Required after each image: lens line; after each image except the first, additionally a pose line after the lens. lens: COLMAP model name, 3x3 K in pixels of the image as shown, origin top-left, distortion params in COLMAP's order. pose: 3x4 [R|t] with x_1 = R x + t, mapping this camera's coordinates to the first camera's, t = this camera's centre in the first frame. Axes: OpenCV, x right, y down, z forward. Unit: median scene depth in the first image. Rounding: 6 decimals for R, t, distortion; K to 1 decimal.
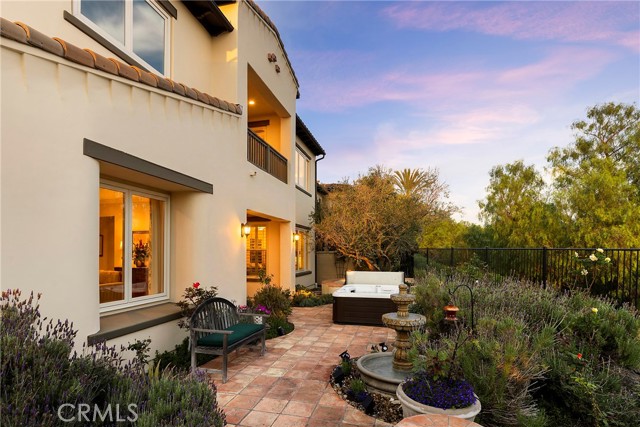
lens RADIAL K [[339.5, 0, 320.0], [0, 339.5, 213.5], [0, 0, 1]] dist [-0.002392, -0.000260]
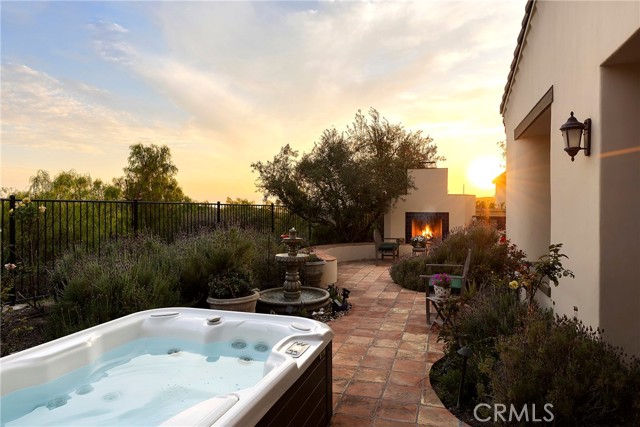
lens RADIAL K [[423.3, 0, 320.0], [0, 423.3, 213.5], [0, 0, 1]] dist [-0.028359, -0.000253]
pose [[-0.997994, -0.004843, 0.063121, 0.026565], [-0.011436, 0.994459, -0.104501, 0.180232], [-0.062265, -0.105013, -0.992520, 1.467540]]
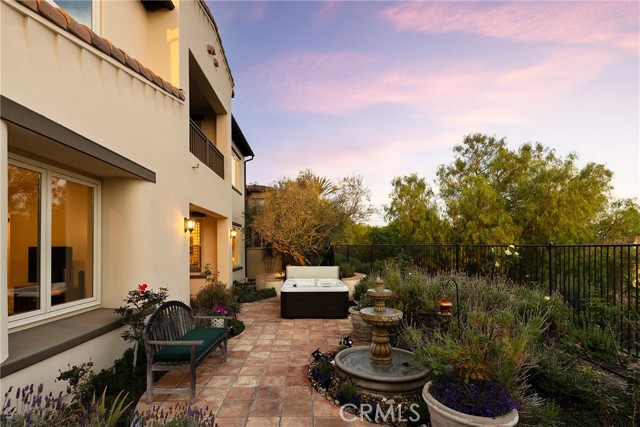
lens RADIAL K [[301.5, 0, 319.7], [0, 301.5, 220.0], [0, 0, 1]] dist [0.002468, 0.000803]
pose [[0.963247, 0.023495, 0.267587, -0.103687], [-0.028813, 0.999457, 0.015964, 0.013022], [-0.267067, -0.023088, 0.963401, 0.112928]]
